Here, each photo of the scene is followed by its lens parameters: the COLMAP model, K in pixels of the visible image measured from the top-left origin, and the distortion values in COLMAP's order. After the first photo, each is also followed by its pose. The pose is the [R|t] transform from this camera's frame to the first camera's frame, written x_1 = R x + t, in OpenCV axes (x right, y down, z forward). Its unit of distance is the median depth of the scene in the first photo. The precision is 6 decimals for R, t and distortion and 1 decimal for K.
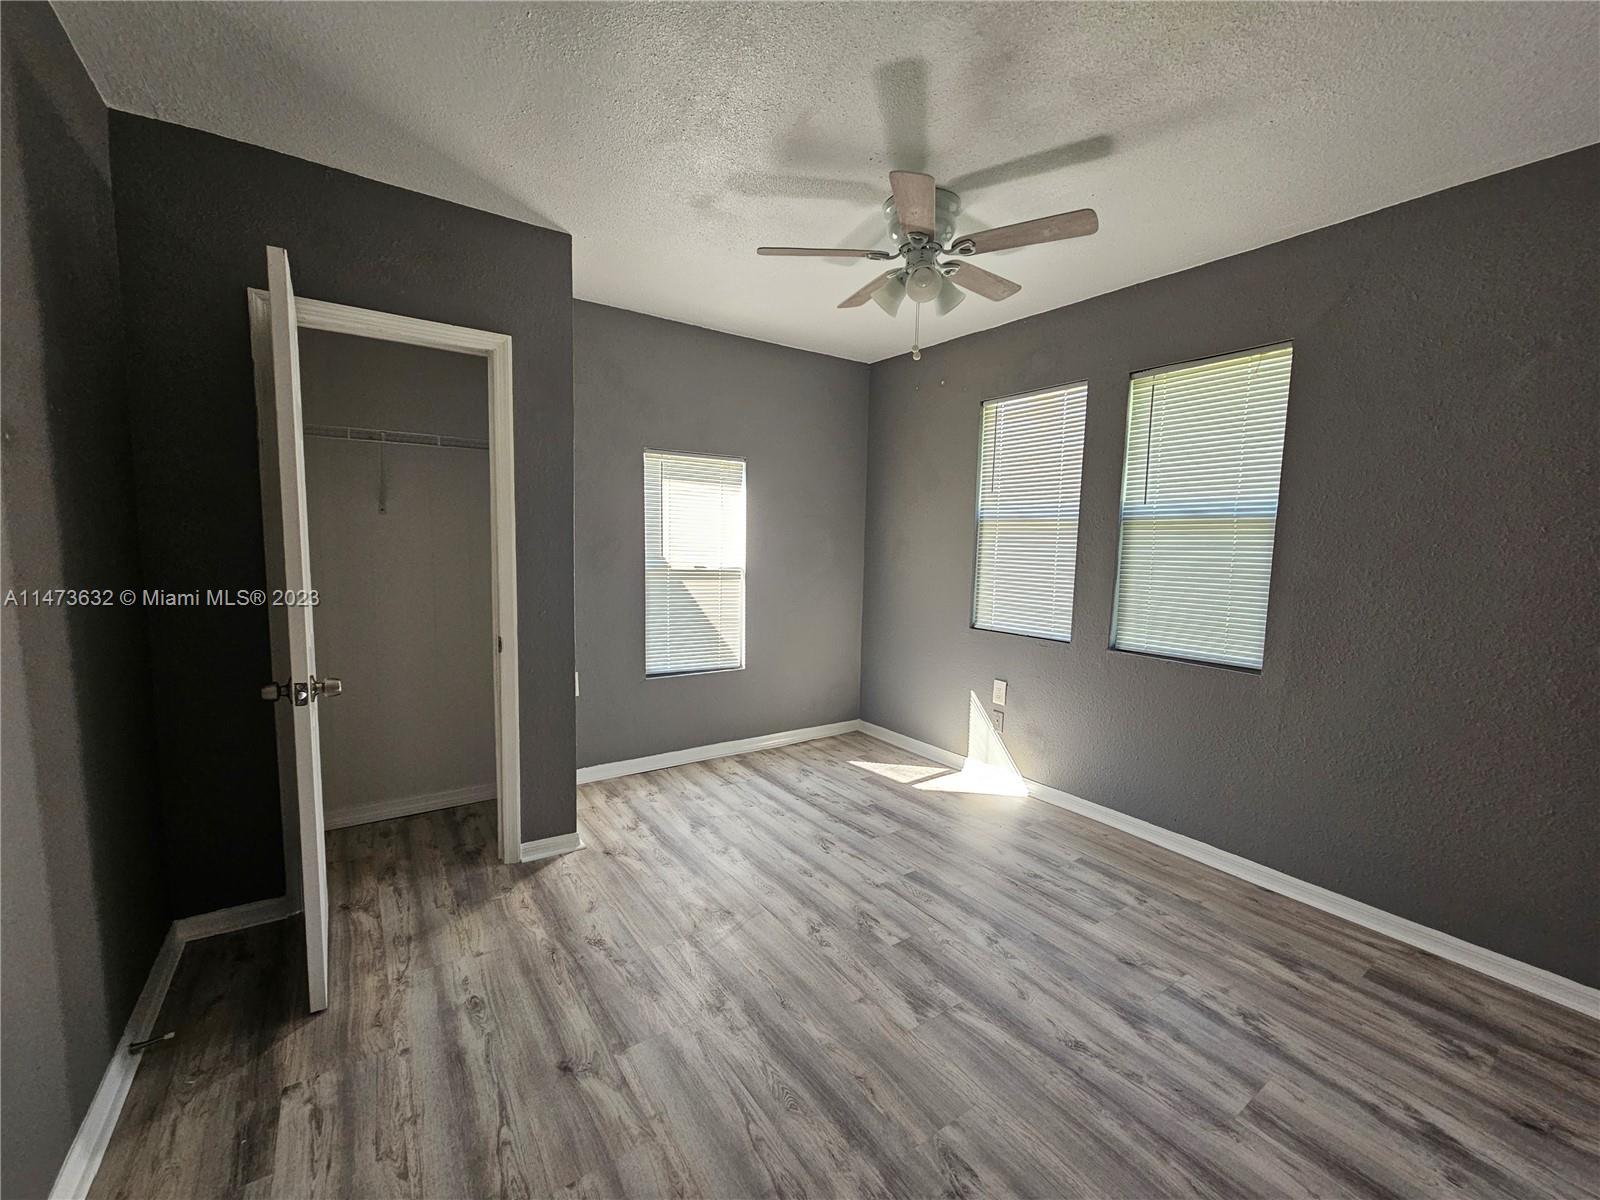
lens RADIAL K [[653.7, 0, 809.0], [0, 653.7, 602.8], [0, 0, 1]] dist [-0.000380, 0.000227]
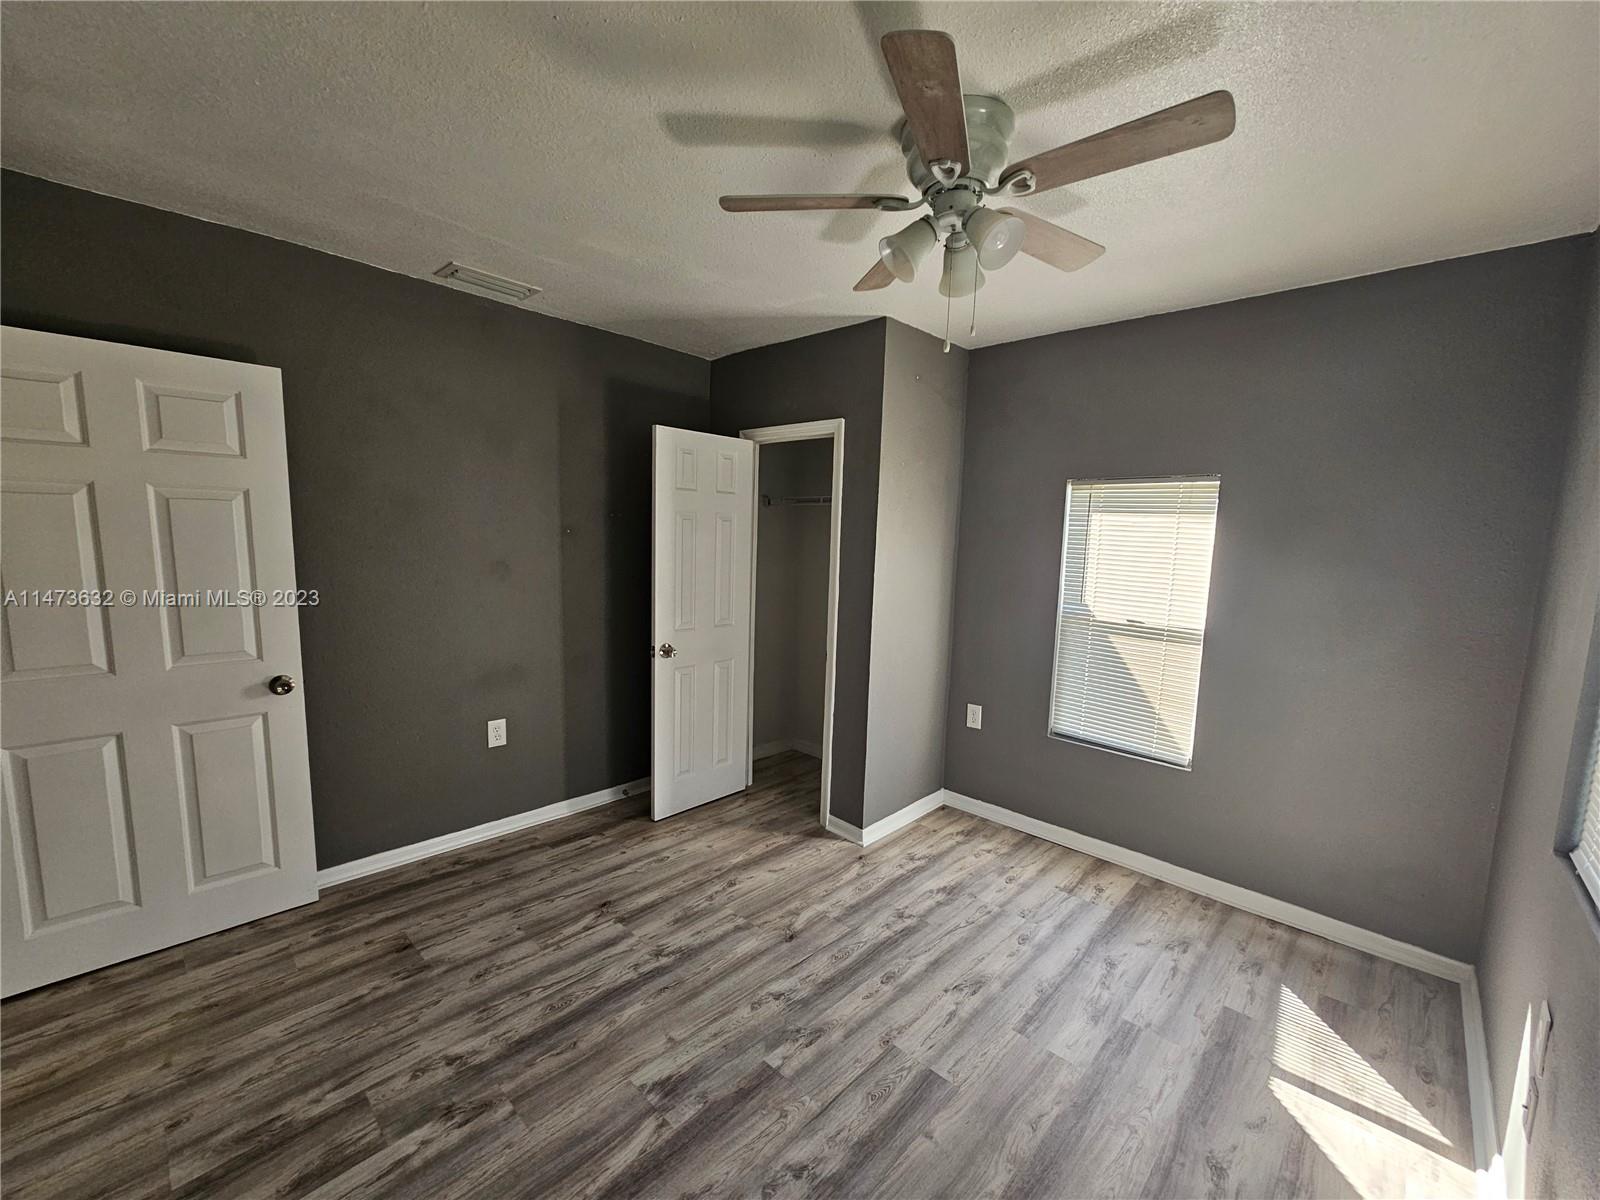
lens RADIAL K [[653.7, 0, 812.6], [0, 653.7, 610.6], [0, 0, 1]] dist [-0.000380, 0.000227]
pose [[0.203237, 0.101236, -0.973882, 0.794742], [-0.119799, 0.989738, 0.077884, -0.126123], [0.971773, 0.100841, 0.213280, 0.695908]]
